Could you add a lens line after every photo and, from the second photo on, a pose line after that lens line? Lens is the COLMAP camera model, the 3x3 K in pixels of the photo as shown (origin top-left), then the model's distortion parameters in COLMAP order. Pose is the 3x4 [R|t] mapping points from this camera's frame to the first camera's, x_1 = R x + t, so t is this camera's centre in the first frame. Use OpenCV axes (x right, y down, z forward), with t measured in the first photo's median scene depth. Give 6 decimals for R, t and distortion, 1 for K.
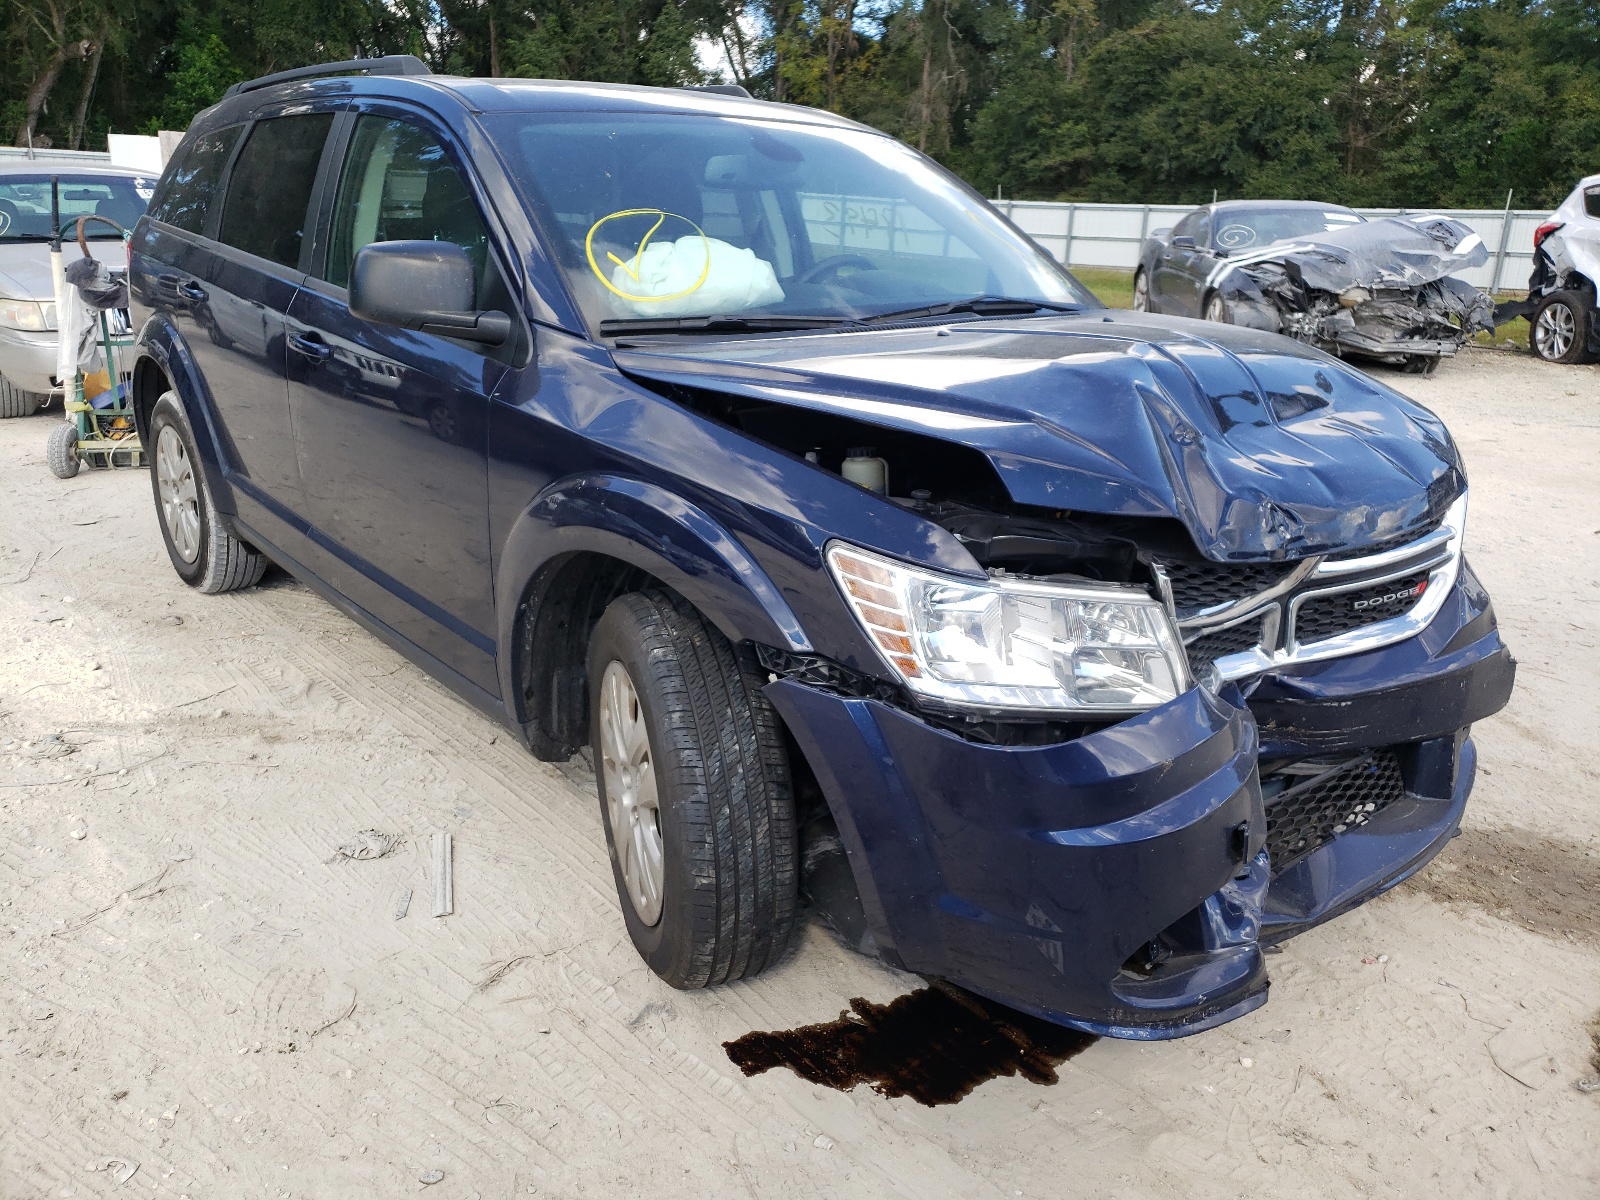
lens RADIAL K [[1220.6, 0, 791.0], [0, 1220.6, 595.2], [0, 0, 1]] dist [0.013443, 0.004739]
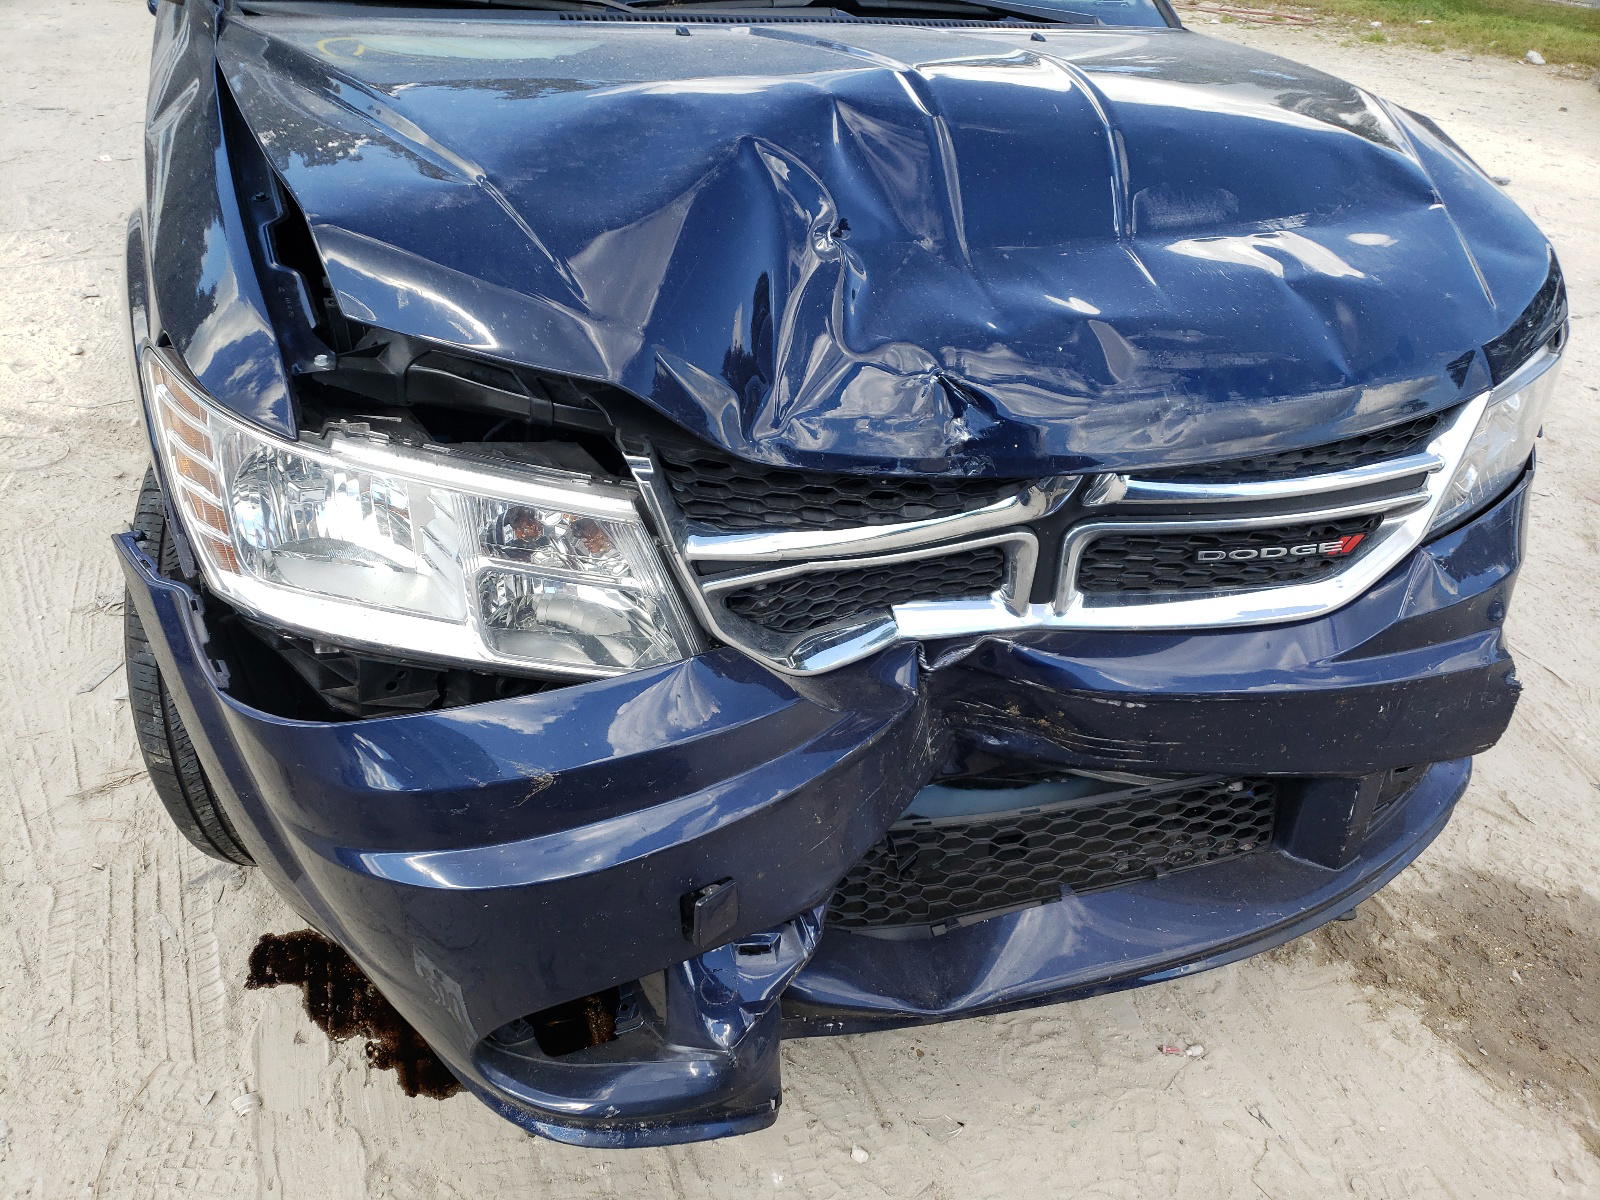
lens RADIAL K [[1220.6, 0, 805.0], [0, 1220.6, 612.1], [0, 0, 1]] dist [0.013443, 0.004739]
pose [[0.945723, 0.194703, -0.260189, 0.447675], [-0.133426, 0.962691, 0.235423, -0.084382], [0.296319, -0.187929, 0.936418, 0.365471]]
